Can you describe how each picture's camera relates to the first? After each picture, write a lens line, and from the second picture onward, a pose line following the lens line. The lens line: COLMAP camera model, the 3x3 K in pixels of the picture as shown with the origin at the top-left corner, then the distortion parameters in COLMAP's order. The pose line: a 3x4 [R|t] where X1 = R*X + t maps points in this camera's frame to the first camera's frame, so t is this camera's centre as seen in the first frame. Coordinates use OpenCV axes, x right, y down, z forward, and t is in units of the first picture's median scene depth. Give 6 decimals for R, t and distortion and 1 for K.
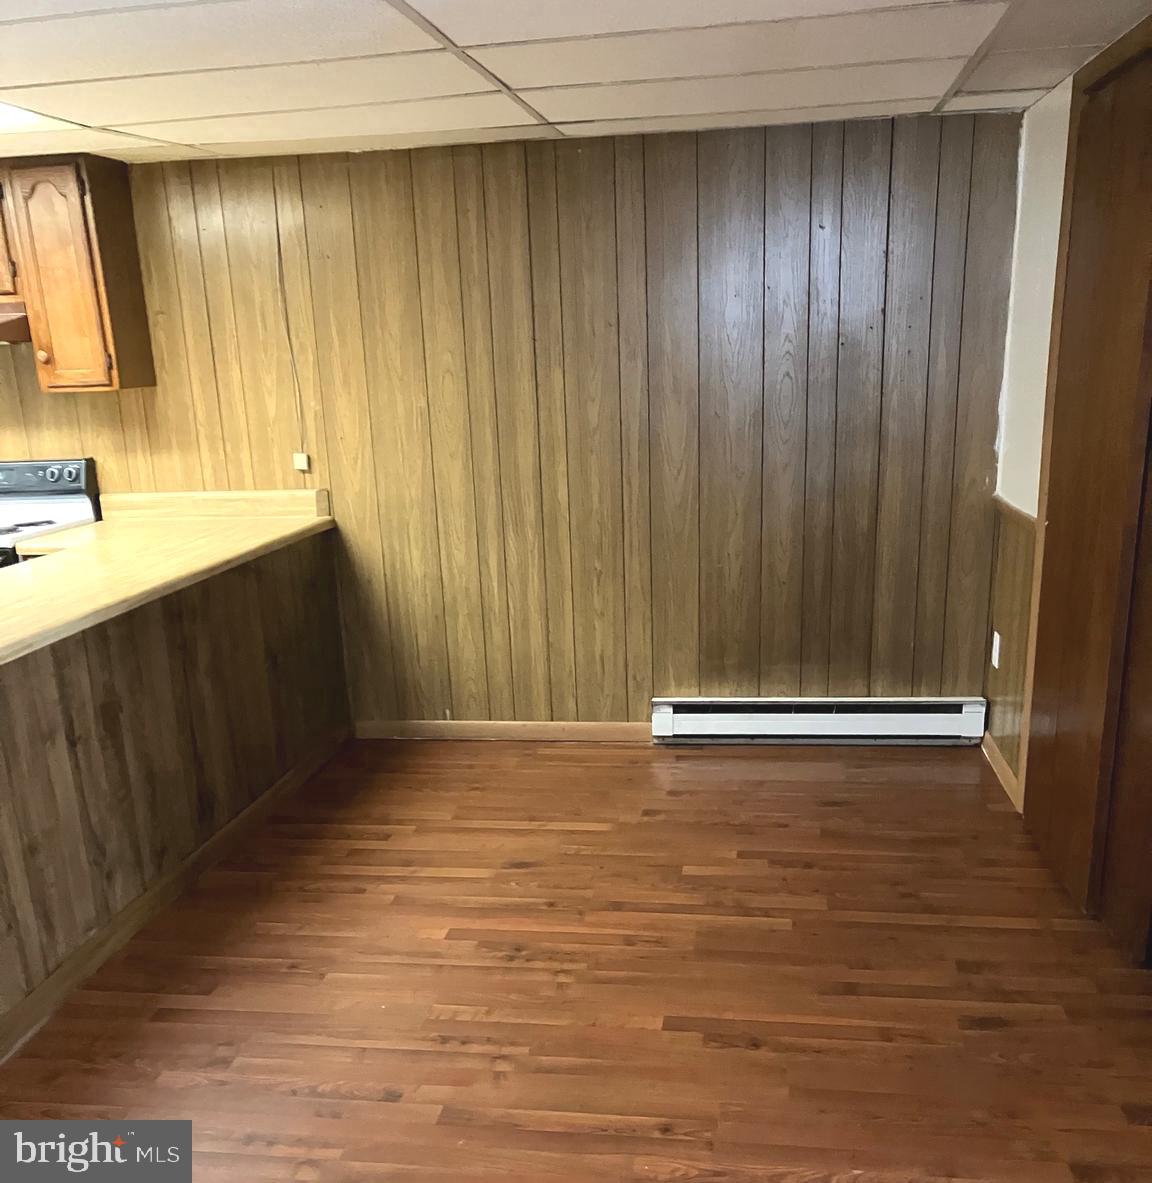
lens RADIAL K [[1258.0, 0, 574.4], [0, 1258.0, 773.8], [0, 0, 1]] dist [0.004945, 0.017839]
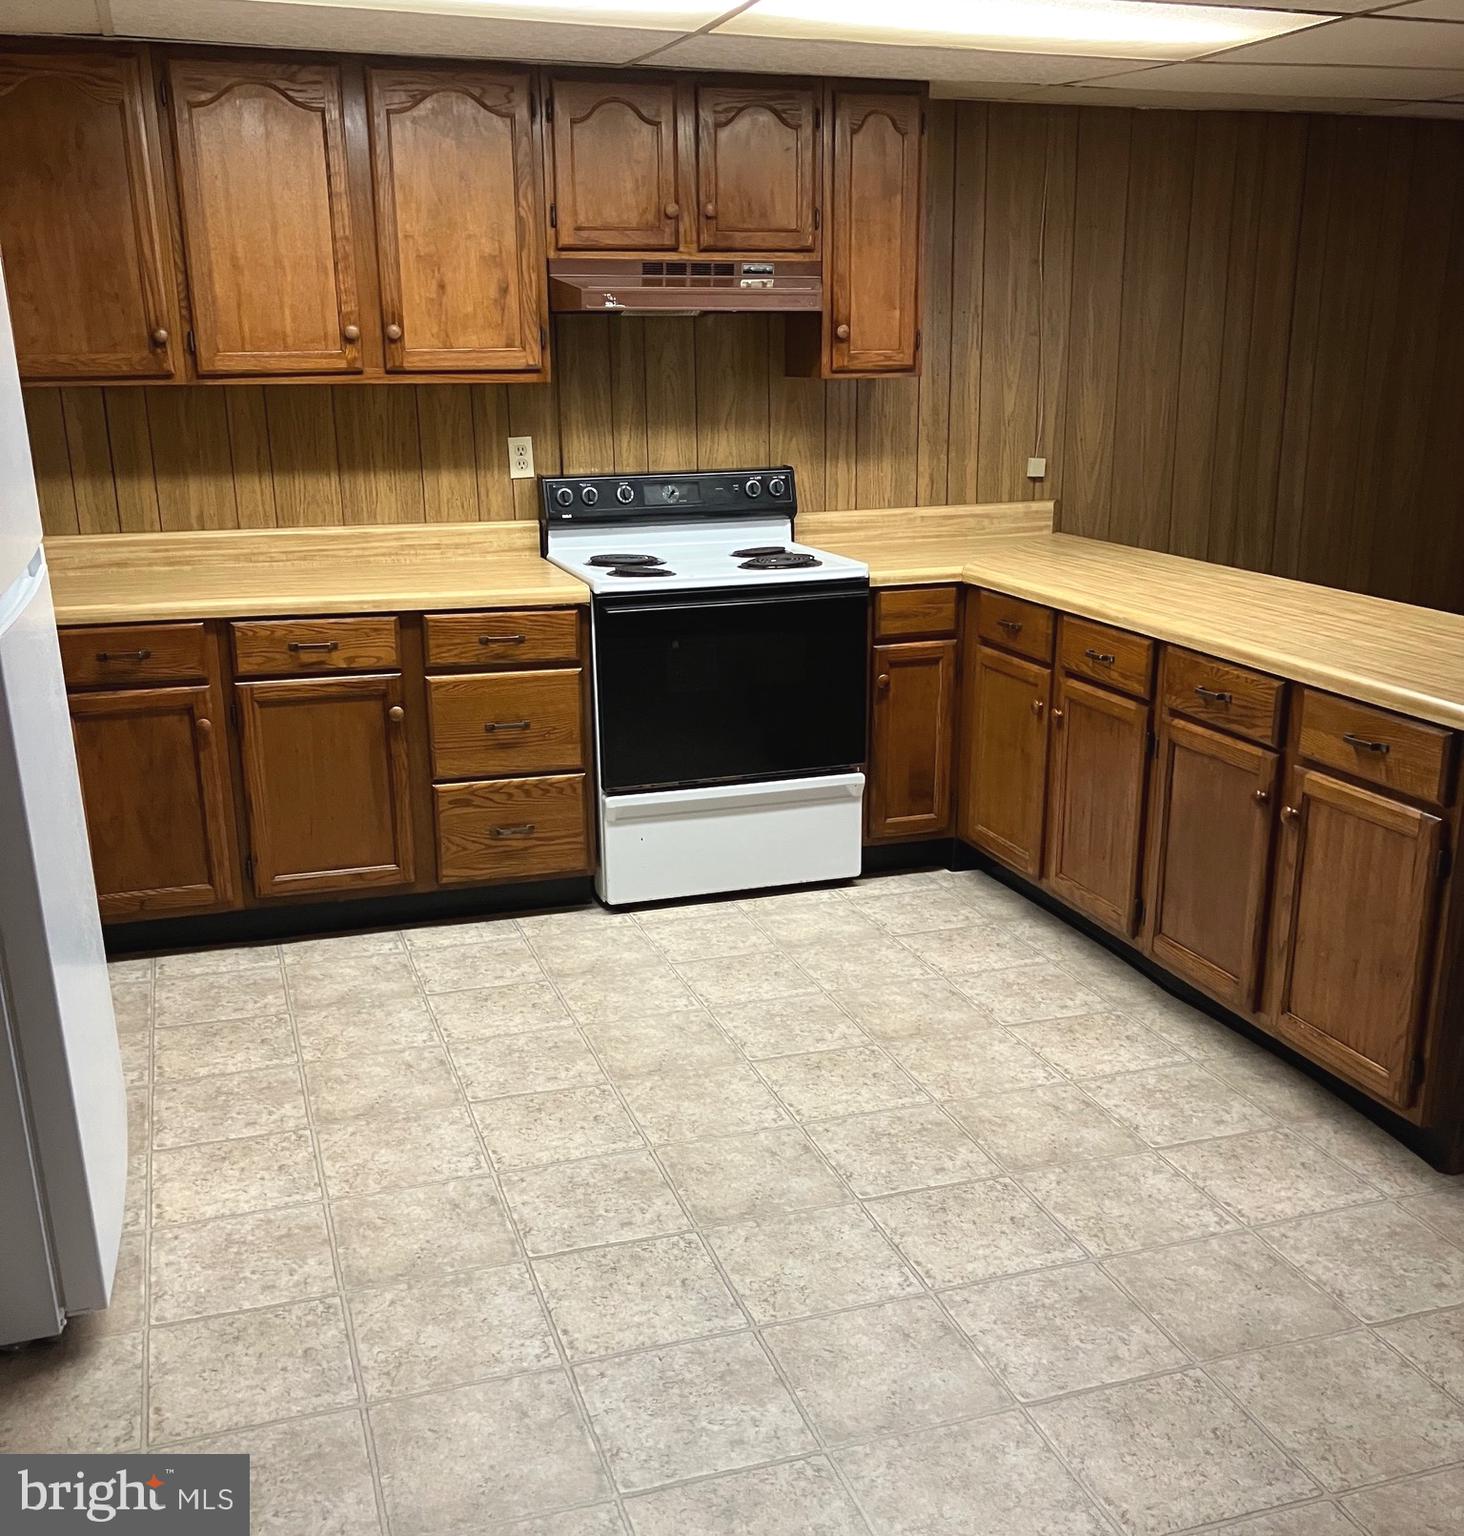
lens RADIAL K [[1590.7, 0, 729.5], [0, 1590.7, 848.8], [0, 0, 1]] dist [0.102412, -0.291785]
pose [[0.890261, -0.109871, 0.442000, -0.923952], [0.124824, 0.992167, -0.004787, -0.019163], [-0.438012, 0.059434, 0.897002, 0.159108]]
